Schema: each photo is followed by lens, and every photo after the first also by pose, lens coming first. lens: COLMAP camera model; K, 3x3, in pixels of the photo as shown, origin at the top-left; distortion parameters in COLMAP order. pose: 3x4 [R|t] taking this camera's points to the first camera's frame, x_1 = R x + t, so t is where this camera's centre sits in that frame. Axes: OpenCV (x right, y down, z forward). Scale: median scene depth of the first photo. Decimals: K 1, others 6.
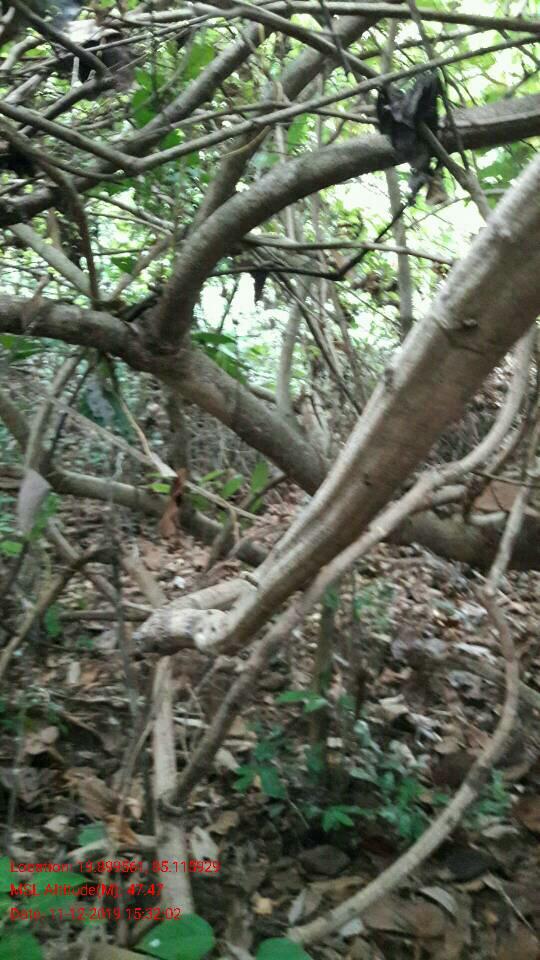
lens RADIAL K [[746.5, 0, 270.0], [0, 746.5, 480.0], [0, 0, 1]] dist [-0.000350, -0.001393]
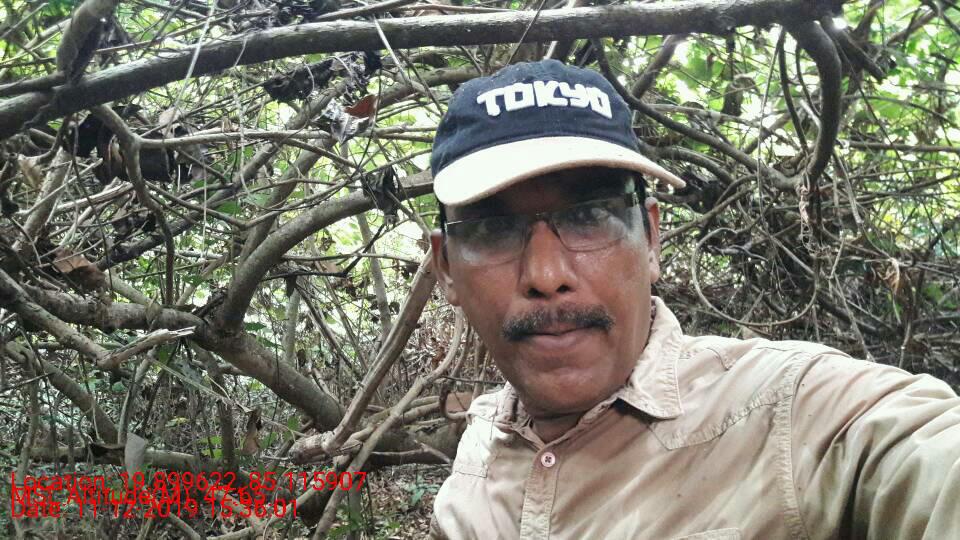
lens RADIAL K [[746.5, 0, 480.0], [0, 746.5, 270.0], [0, 0, 1]] dist [-0.000350, -0.001393]
pose [[0.940545, -0.083644, 0.329210, -0.165685], [0.171227, 0.953806, -0.246852, 0.169101], [-0.293355, 0.288544, 0.911419, -0.568715]]
